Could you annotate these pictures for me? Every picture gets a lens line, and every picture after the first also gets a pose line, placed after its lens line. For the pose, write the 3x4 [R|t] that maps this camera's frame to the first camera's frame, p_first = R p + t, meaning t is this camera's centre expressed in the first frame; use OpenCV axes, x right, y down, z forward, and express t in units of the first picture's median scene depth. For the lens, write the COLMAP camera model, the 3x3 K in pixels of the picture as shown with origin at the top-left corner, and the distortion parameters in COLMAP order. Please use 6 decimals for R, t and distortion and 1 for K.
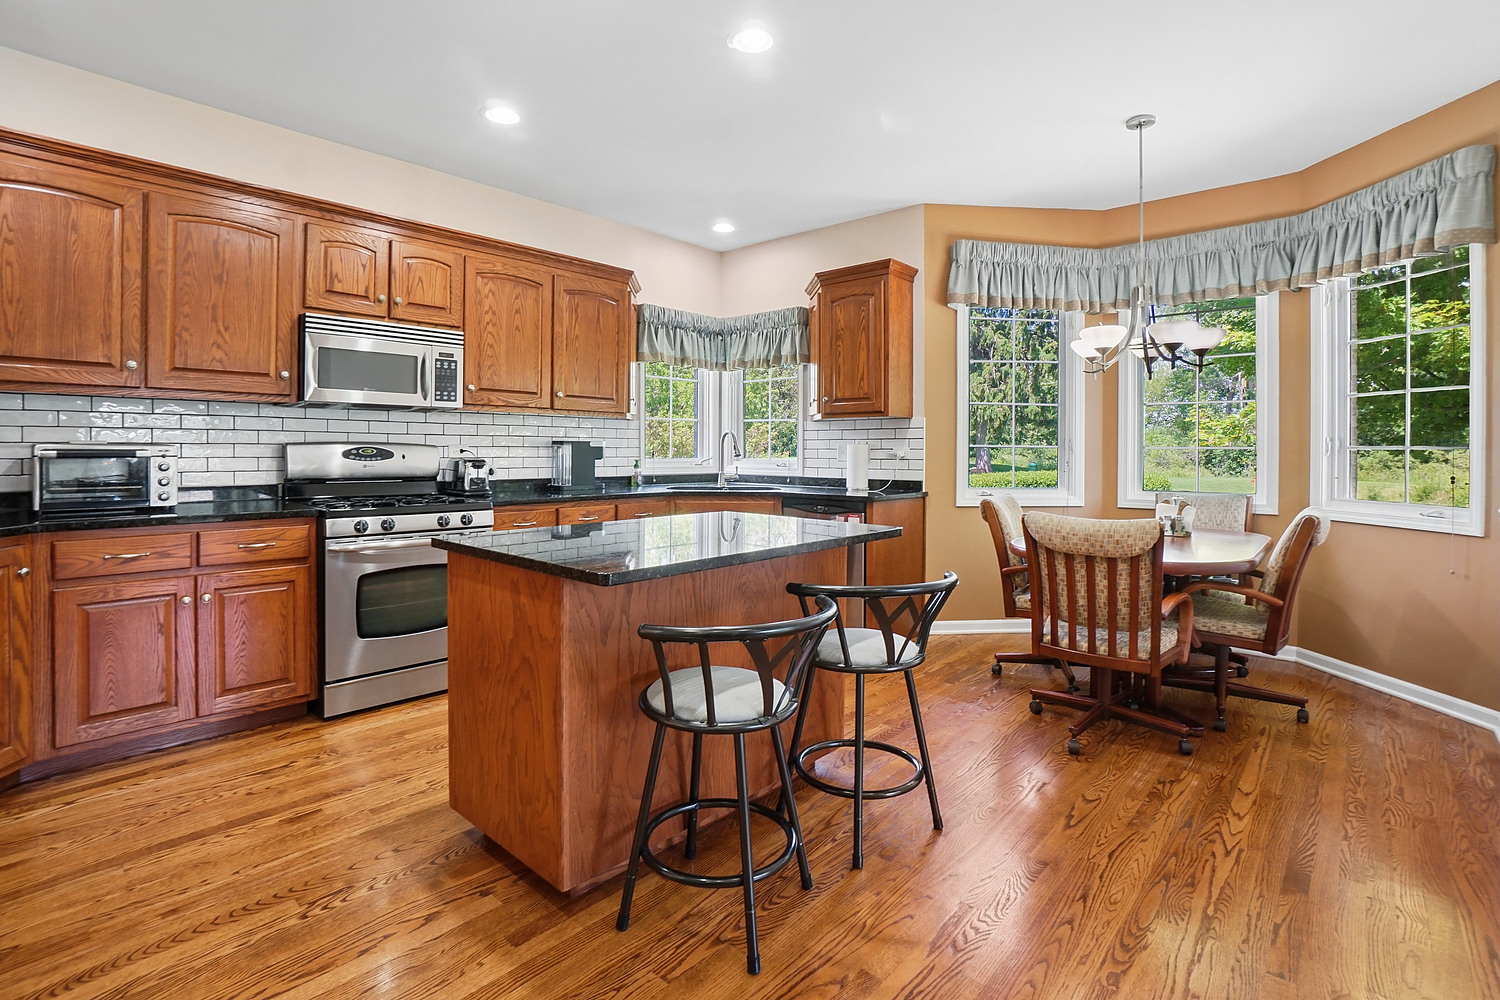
lens RADIAL K [[717.9, 0, 736.7], [0, 717.9, 445.9], [0, 0, 1]] dist [-0.036032, 0.003173]
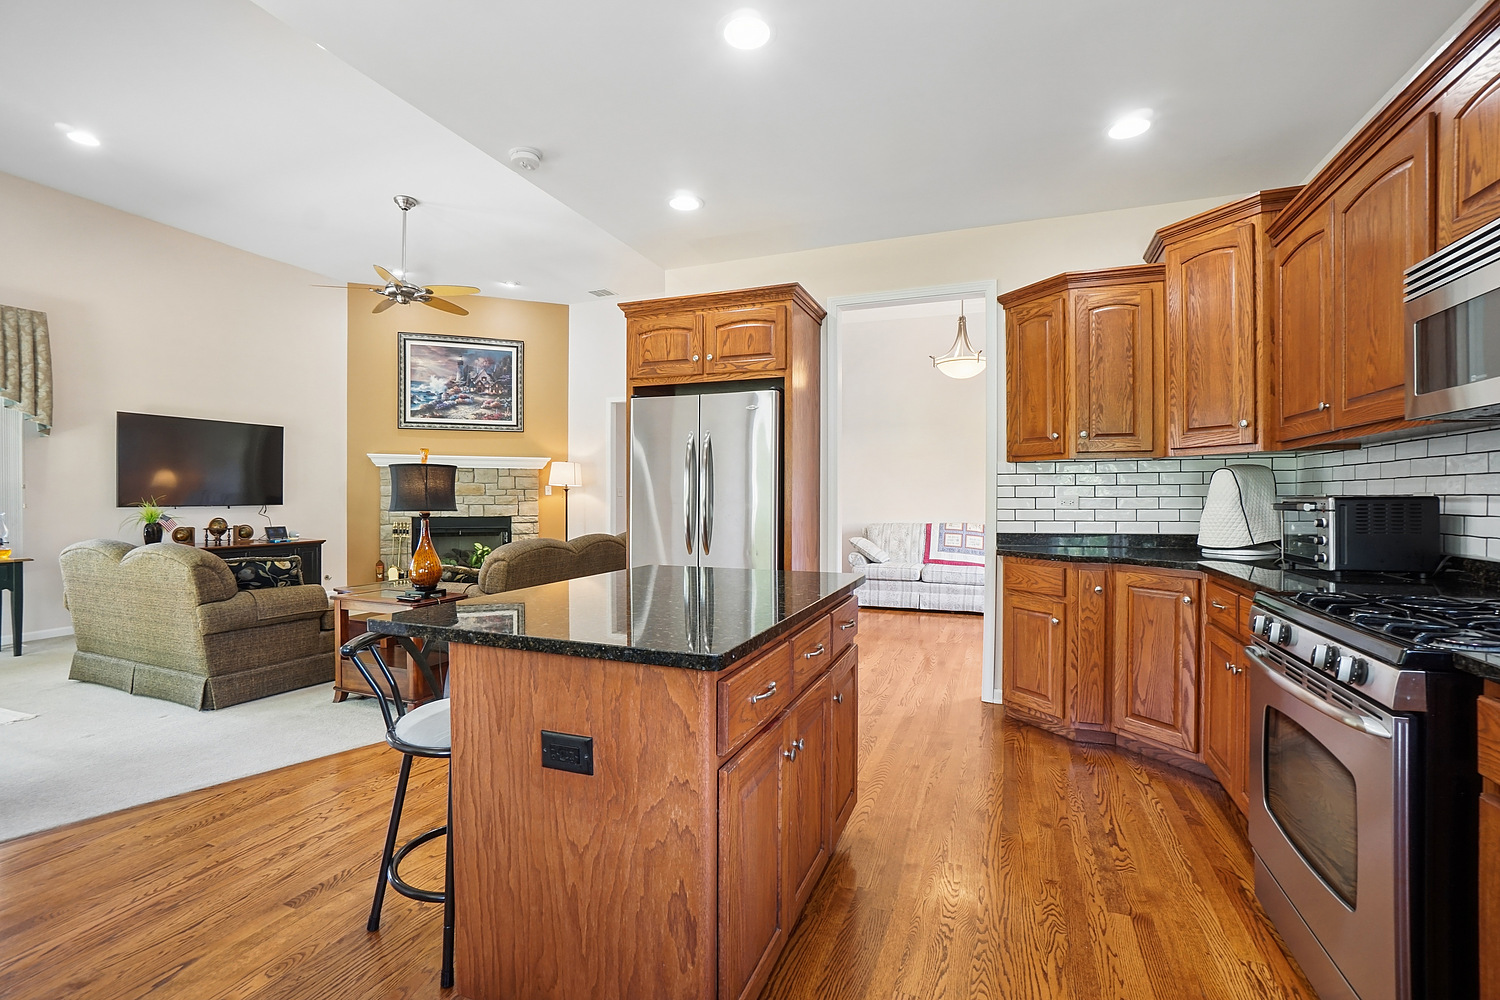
lens RADIAL K [[669.3, 0, 737.3], [0, 669.3, 504.7], [0, 0, 1]] dist [-0.048143, 0.012940]
pose [[-0.938539, -0.003717, -0.345153, 0.076617], [-0.006879, 0.999945, 0.007938, 0.004726], [0.345104, 0.009825, -0.938513, 1.044834]]
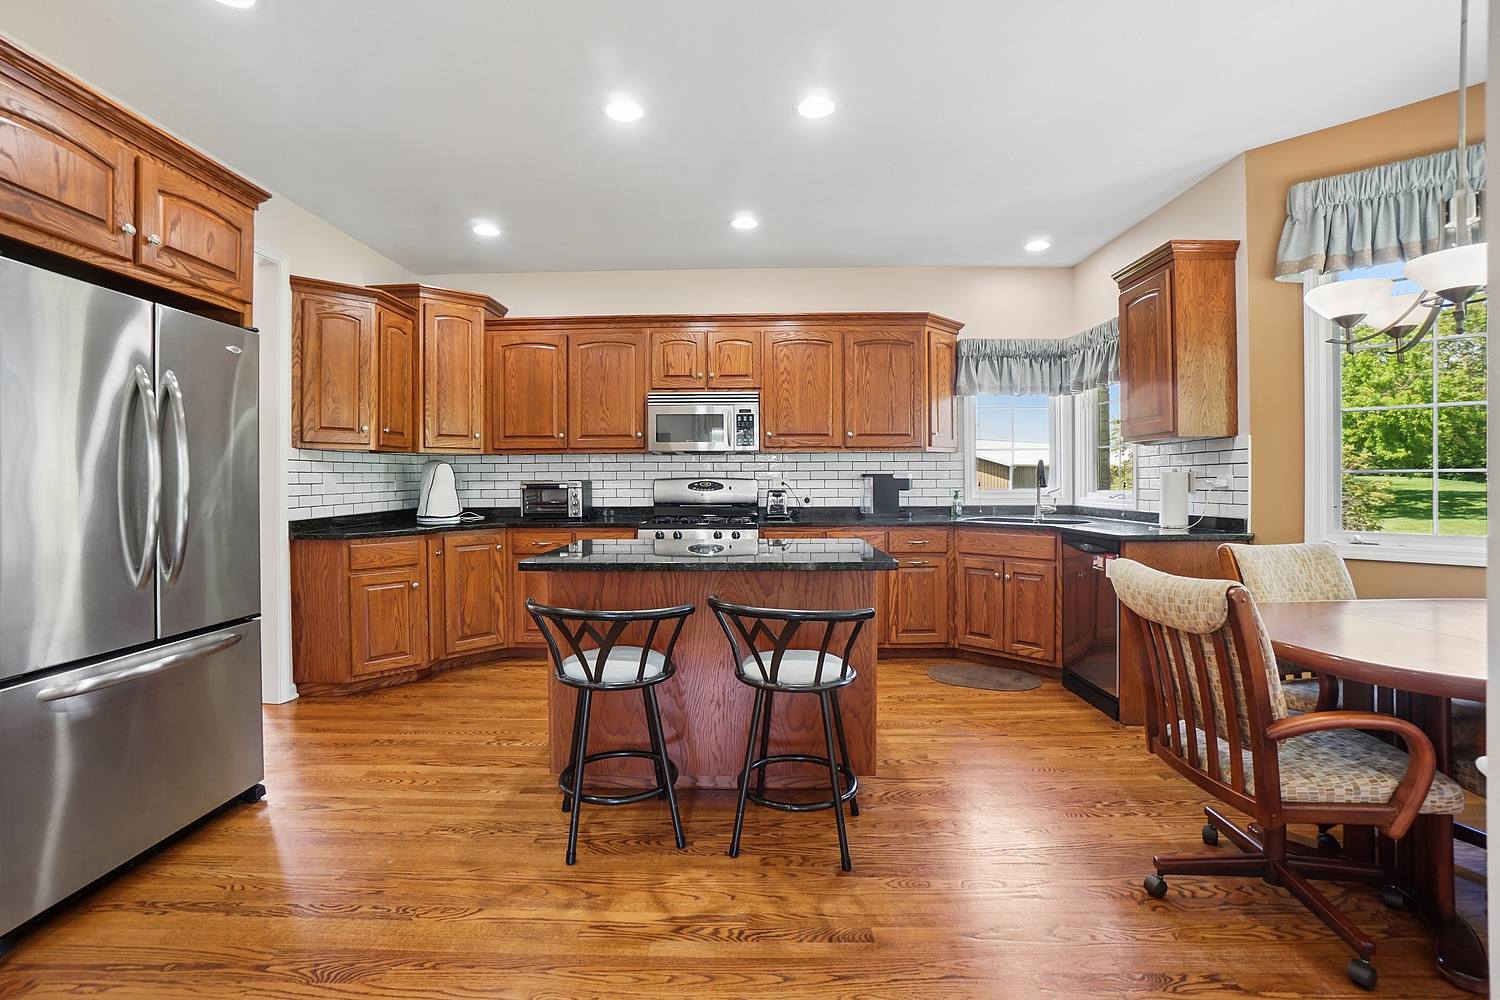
lens RADIAL K [[669.3, 0, 745.7], [0, 669.3, 484.1], [0, 0, 1]] dist [-0.048143, 0.012940]
pose [[0.659969, -0.005062, -0.751276, 0.480331], [0.011645, 0.999926, 0.003492, 0.003623], [0.751203, -0.011053, 0.659979, 0.167293]]
